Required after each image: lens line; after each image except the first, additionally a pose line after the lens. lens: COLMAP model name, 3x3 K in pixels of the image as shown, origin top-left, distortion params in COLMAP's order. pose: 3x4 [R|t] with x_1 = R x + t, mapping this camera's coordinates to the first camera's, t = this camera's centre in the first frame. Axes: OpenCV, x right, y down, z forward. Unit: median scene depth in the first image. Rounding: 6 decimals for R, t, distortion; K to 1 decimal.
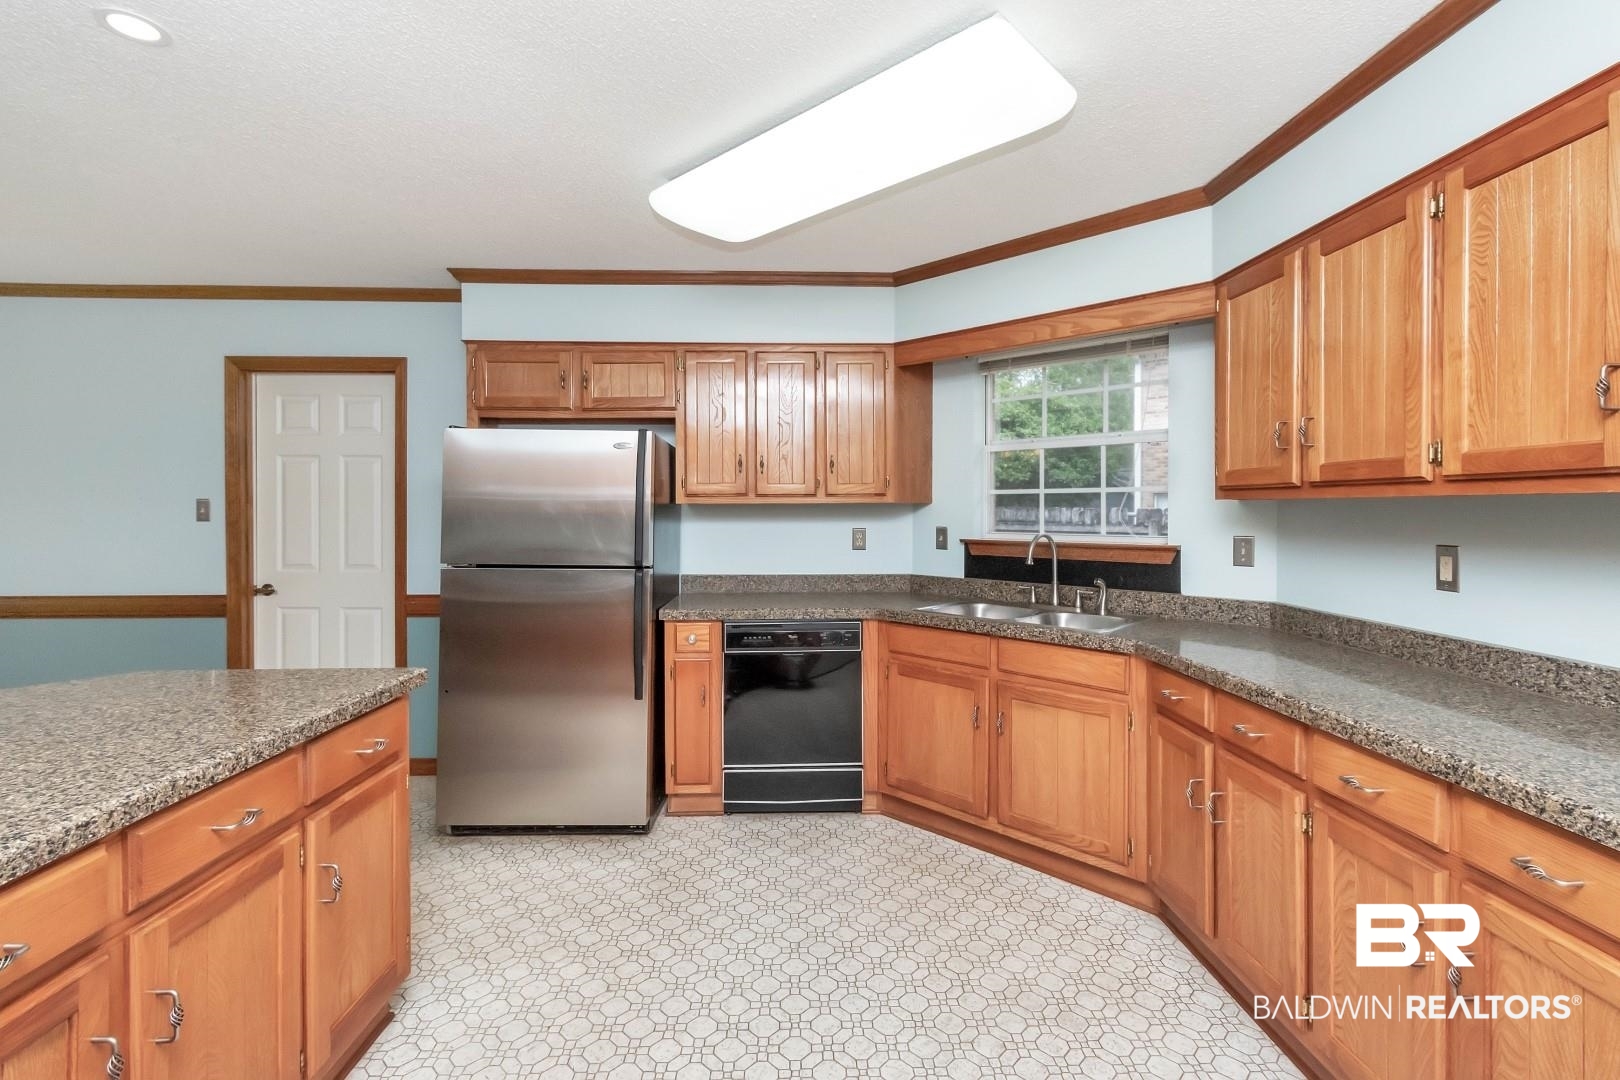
lens RADIAL K [[729.2, 0, 807.6], [0, 729.2, 509.6], [0, 0, 1]] dist [0.005716, -0.001088]
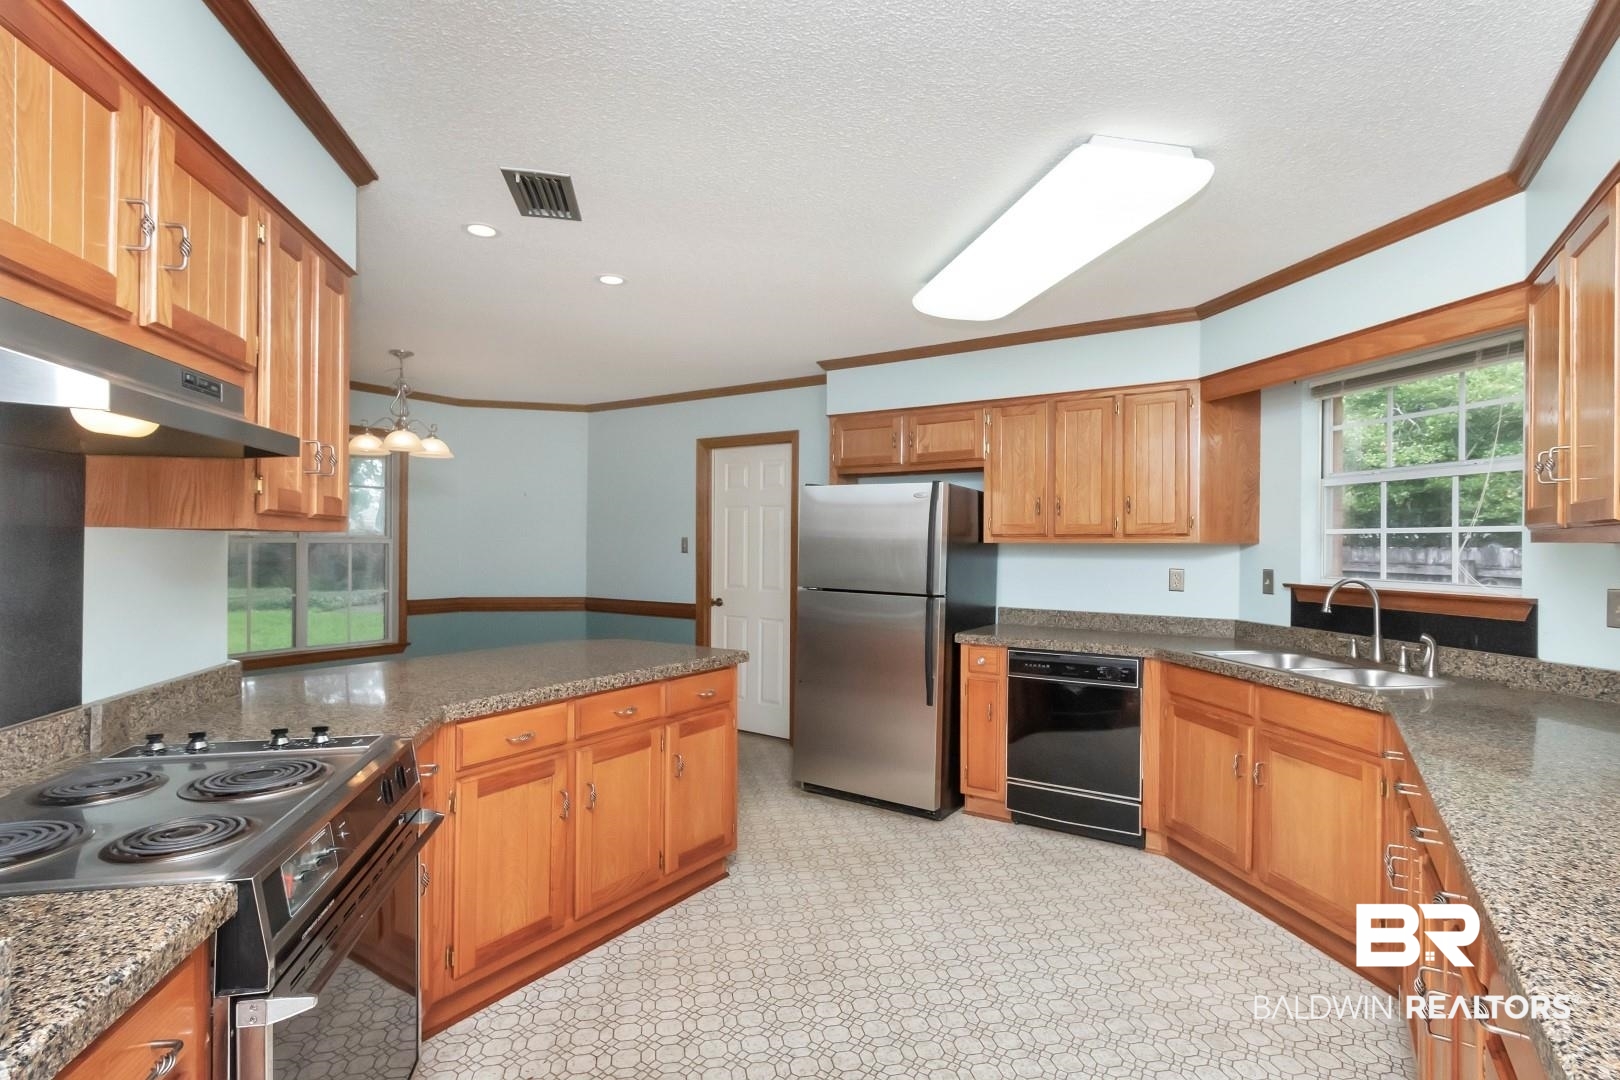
lens RADIAL K [[776.8, 0, 801.8], [0, 776.8, 538.4], [0, 0, 1]] dist [0.000831, -0.000487]
pose [[0.815545, 0.002764, -0.578687, 0.317359], [-0.008488, 0.999938, -0.007187, -0.004077], [0.578631, 0.010773, 0.815518, -0.159055]]
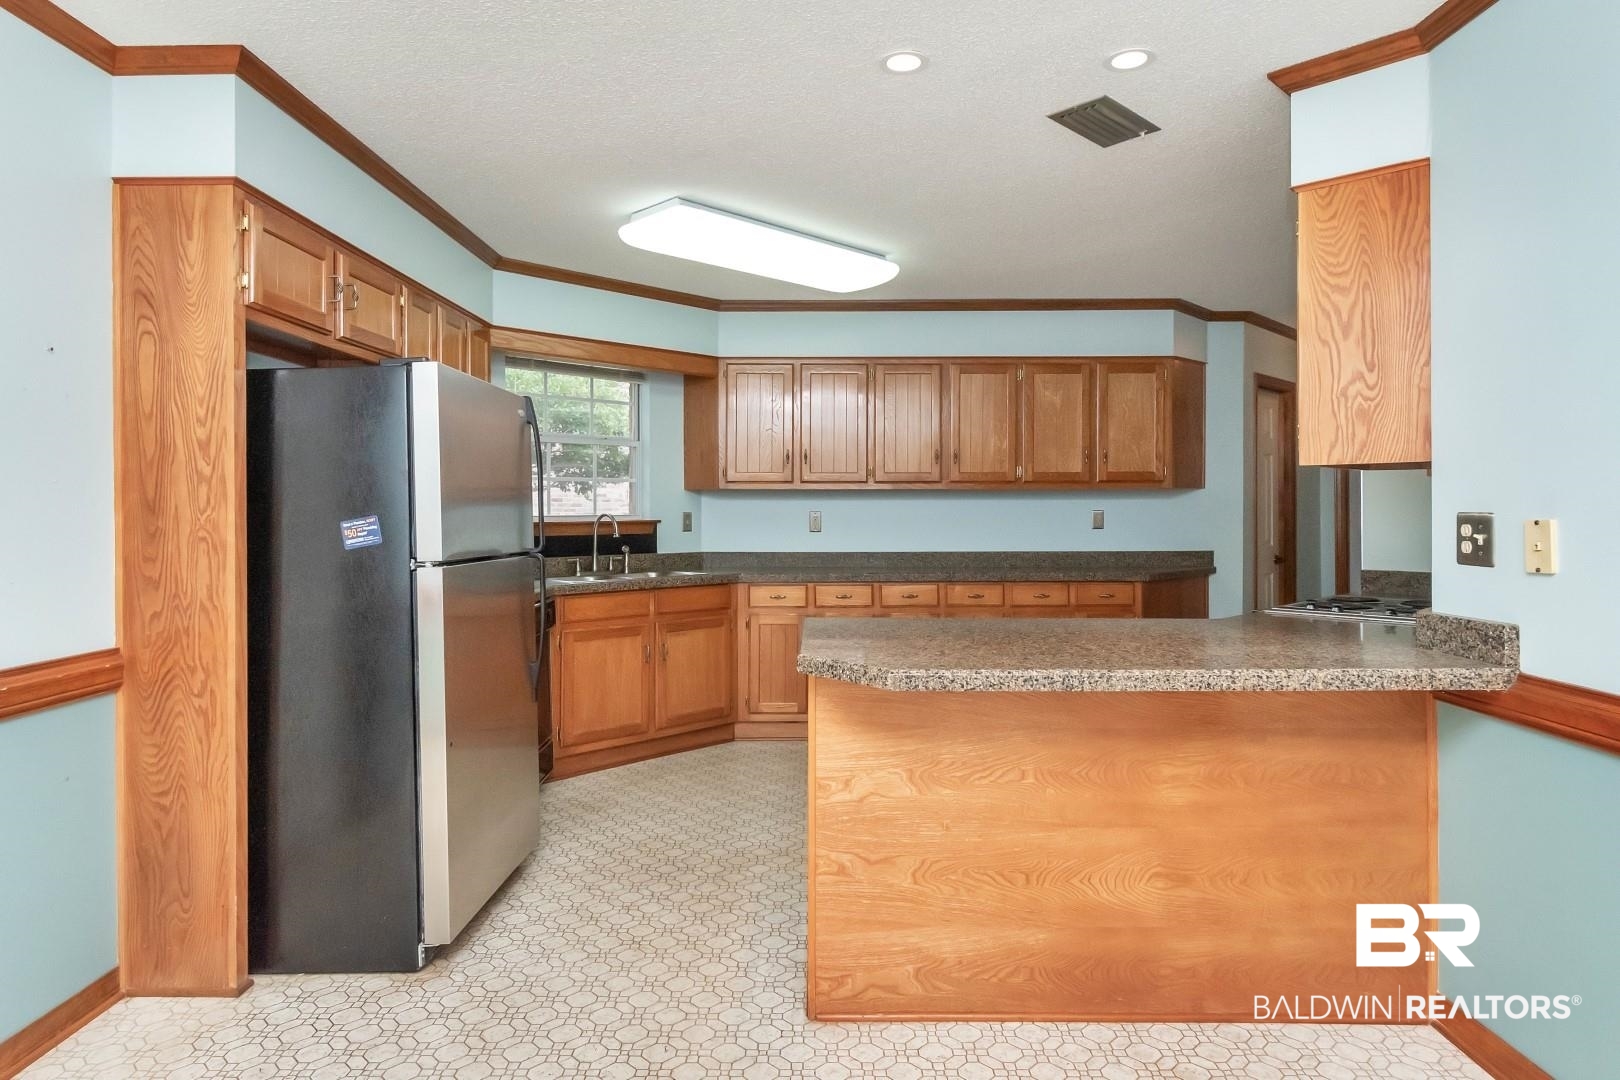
lens RADIAL K [[954.1, 0, 801.1], [0, 954.1, 507.2], [0, 0, 1]] dist [0.001092, 0.000966]
pose [[0.036033, 0.000777, 0.999350, -1.284702], [0.001818, 0.999998, -0.000843, 0.023302], [-0.999349, 0.001847, 0.036031, 0.592150]]
